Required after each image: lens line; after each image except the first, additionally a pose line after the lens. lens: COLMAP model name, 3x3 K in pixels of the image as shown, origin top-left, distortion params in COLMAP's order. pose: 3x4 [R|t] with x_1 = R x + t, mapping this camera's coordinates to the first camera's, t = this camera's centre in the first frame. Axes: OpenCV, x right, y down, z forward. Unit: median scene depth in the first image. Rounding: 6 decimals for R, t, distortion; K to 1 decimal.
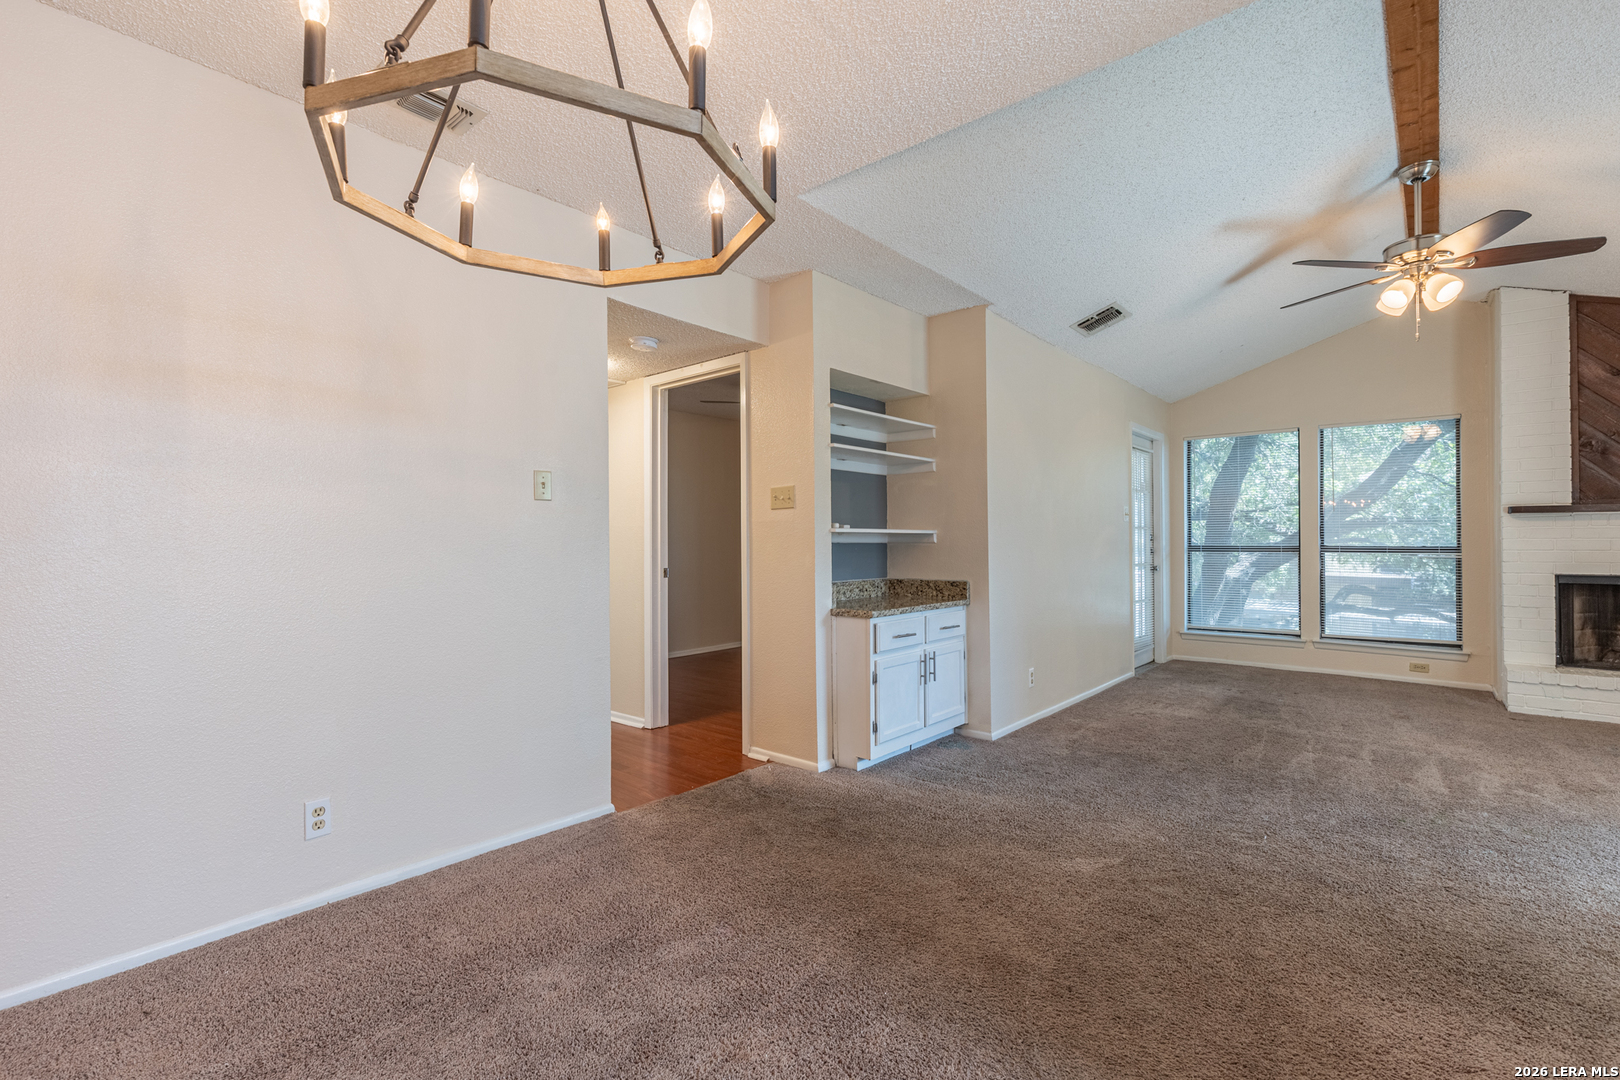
lens RADIAL K [[733.6, 0, 810.6], [0, 733.6, 535.1], [0, 0, 1]] dist [0.010012, -0.001786]
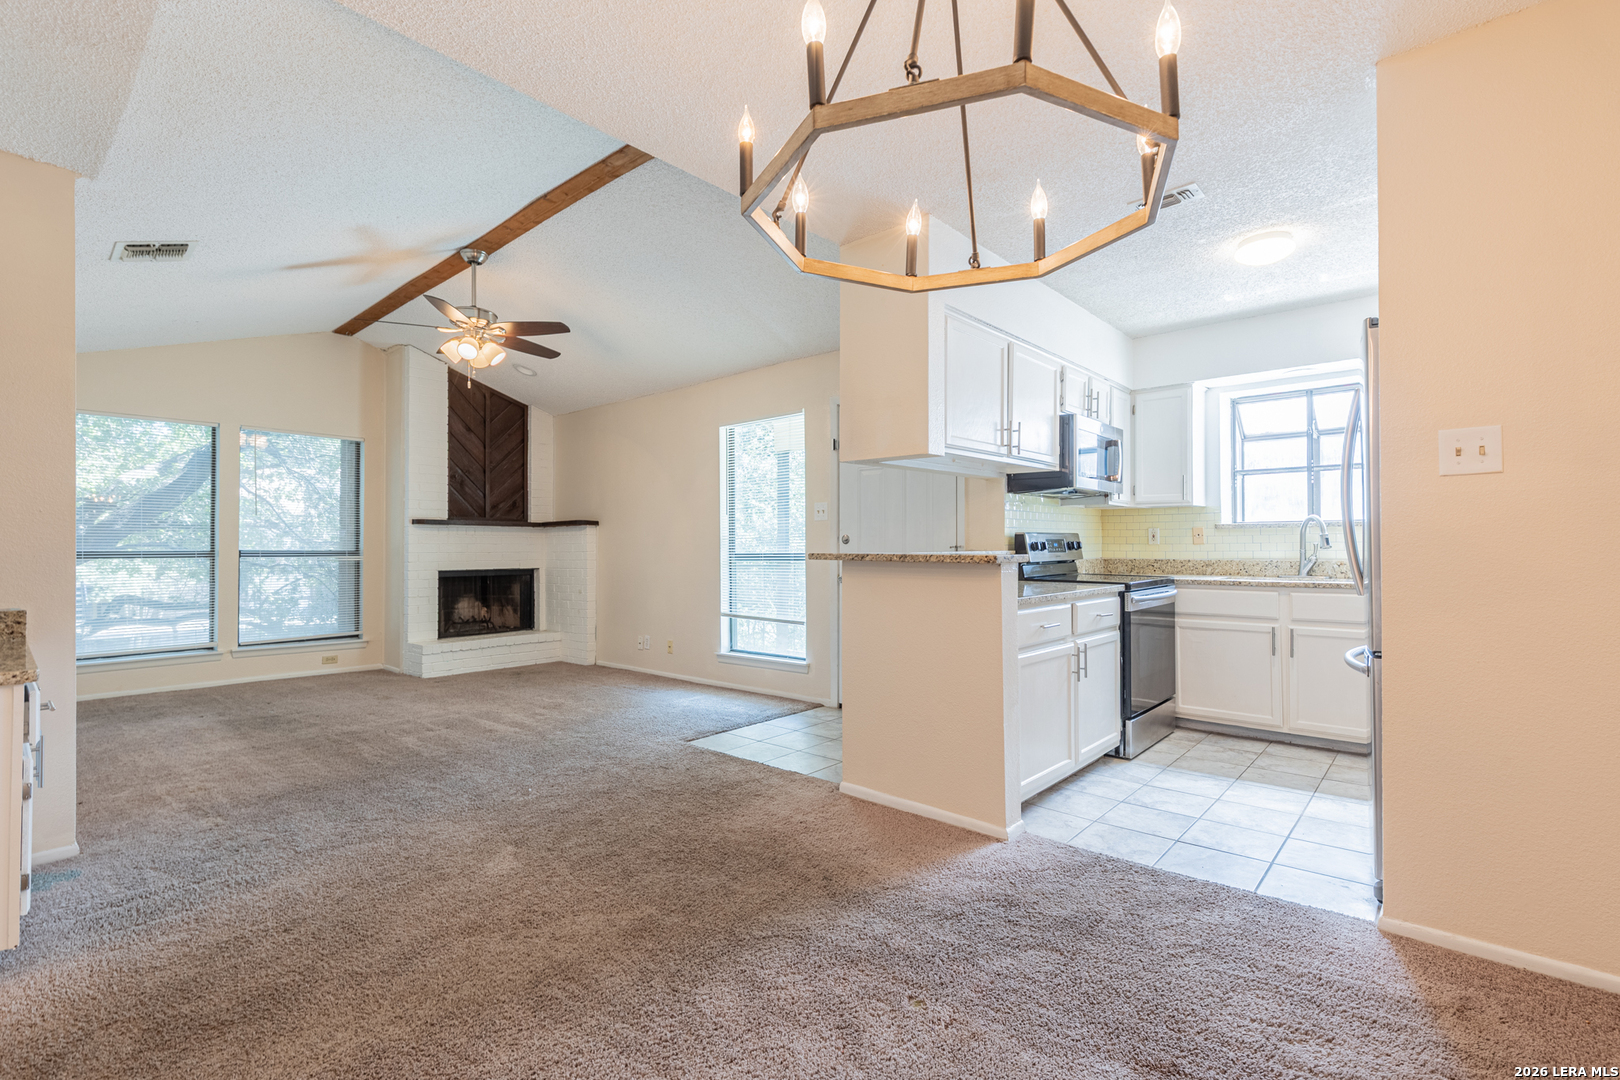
lens RADIAL K [[733.6, 0, 819.9], [0, 733.6, 536.6], [0, 0, 1]] dist [0.010012, -0.001786]
pose [[0.015381, 0.015431, 0.999763, -0.345255], [-0.007684, 0.999853, -0.015314, 0.006386], [-0.999852, -0.007447, 0.015498, 0.300518]]
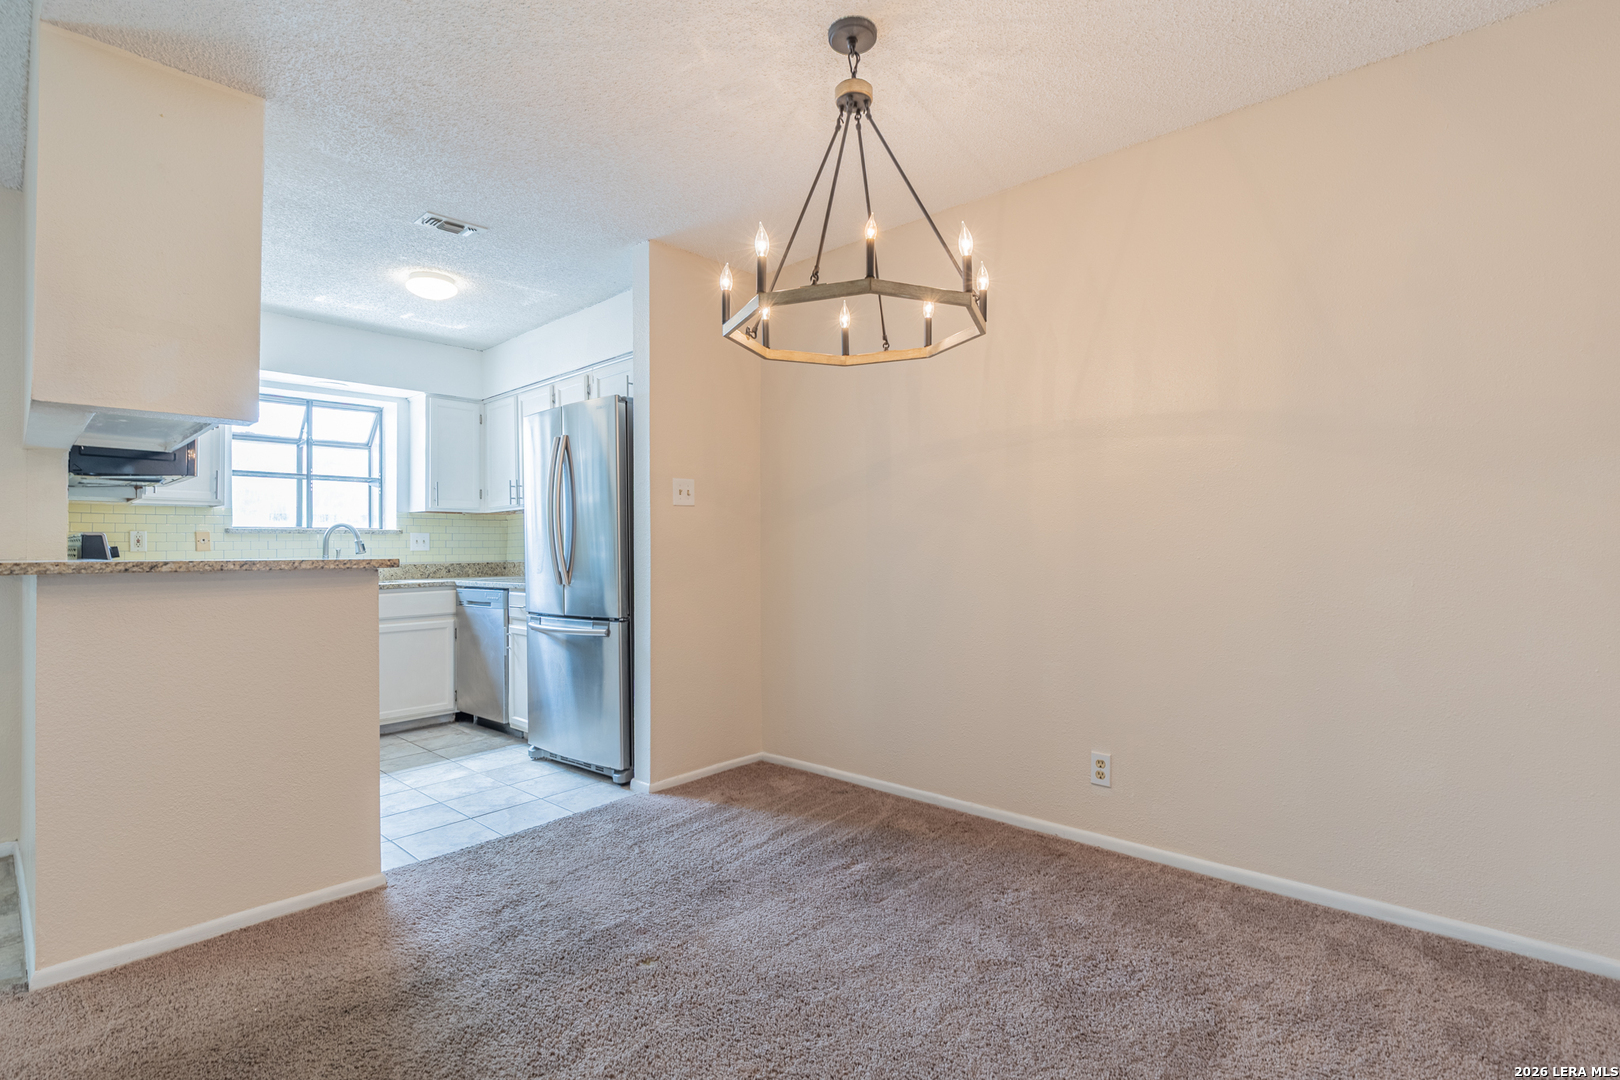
lens RADIAL K [[753.4, 0, 812.0], [0, 753.4, 537.6], [0, 0, 1]] dist [0.000712, -0.000896]
pose [[-0.999003, 0.013370, 0.042592, -0.083744], [0.012318, 0.999615, -0.024878, 0.012909], [-0.042908, -0.024328, -0.998783, 0.666181]]
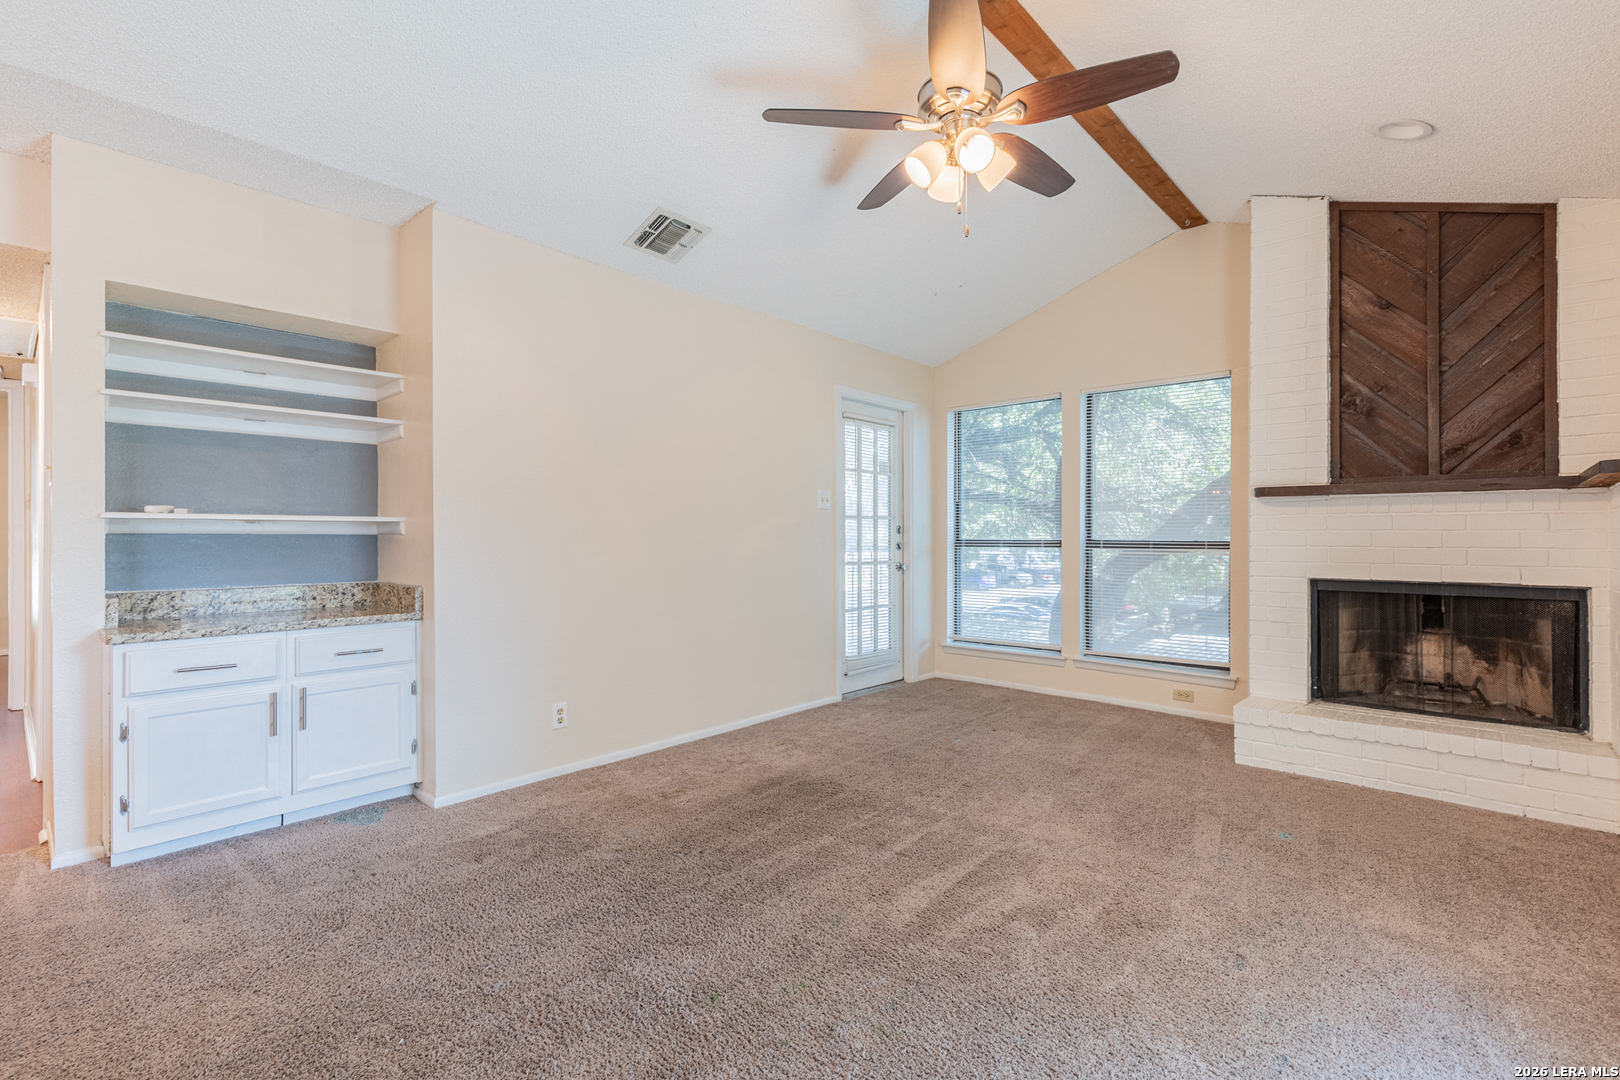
lens RADIAL K [[733.6, 0, 817.4], [0, 733.6, 533.8], [0, 0, 1]] dist [0.010012, -0.001786]
pose [[0.999478, 0.001420, -0.032289, 0.567946], [-0.001247, 0.999985, 0.005362, 0.005087], [0.032296, -0.005319, 0.999464, 0.256168]]
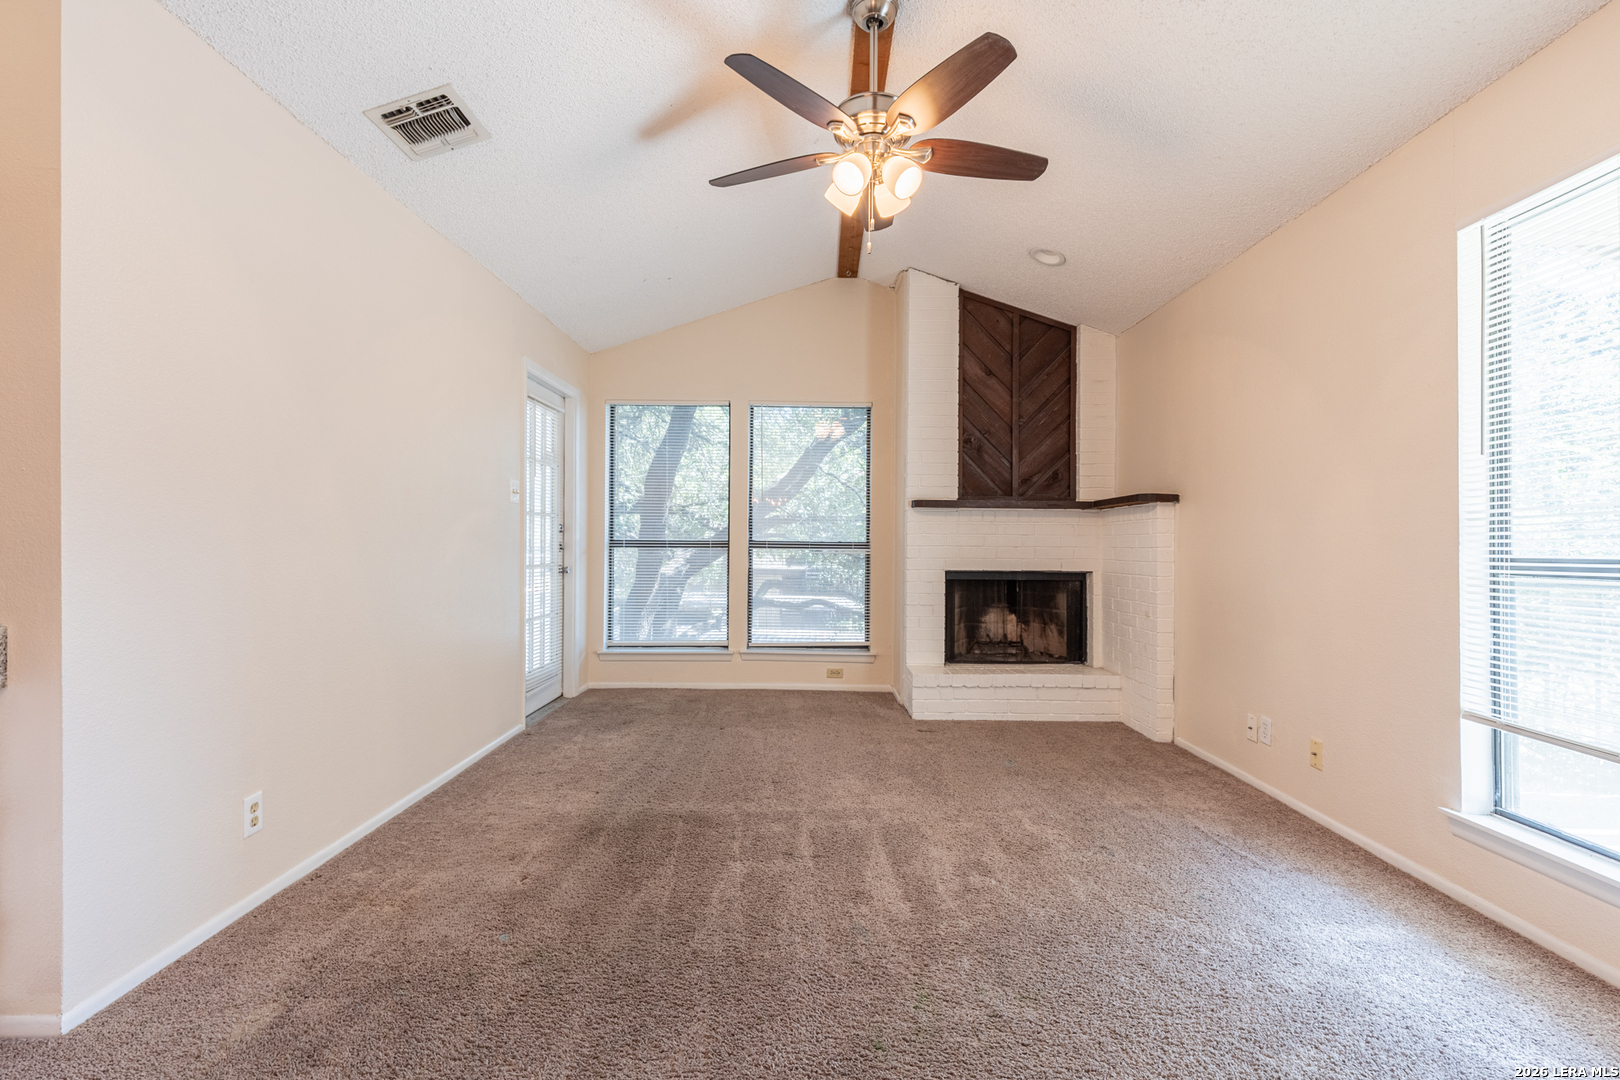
lens RADIAL K [[733.6, 0, 814.2], [0, 733.6, 536.8], [0, 0, 1]] dist [0.010012, -0.001786]
pose [[0.764118, 0.008620, 0.645018, 0.260780], [-0.013542, 0.999905, 0.002679, 0.008396], [-0.644934, -0.010782, 0.764162, 0.391418]]
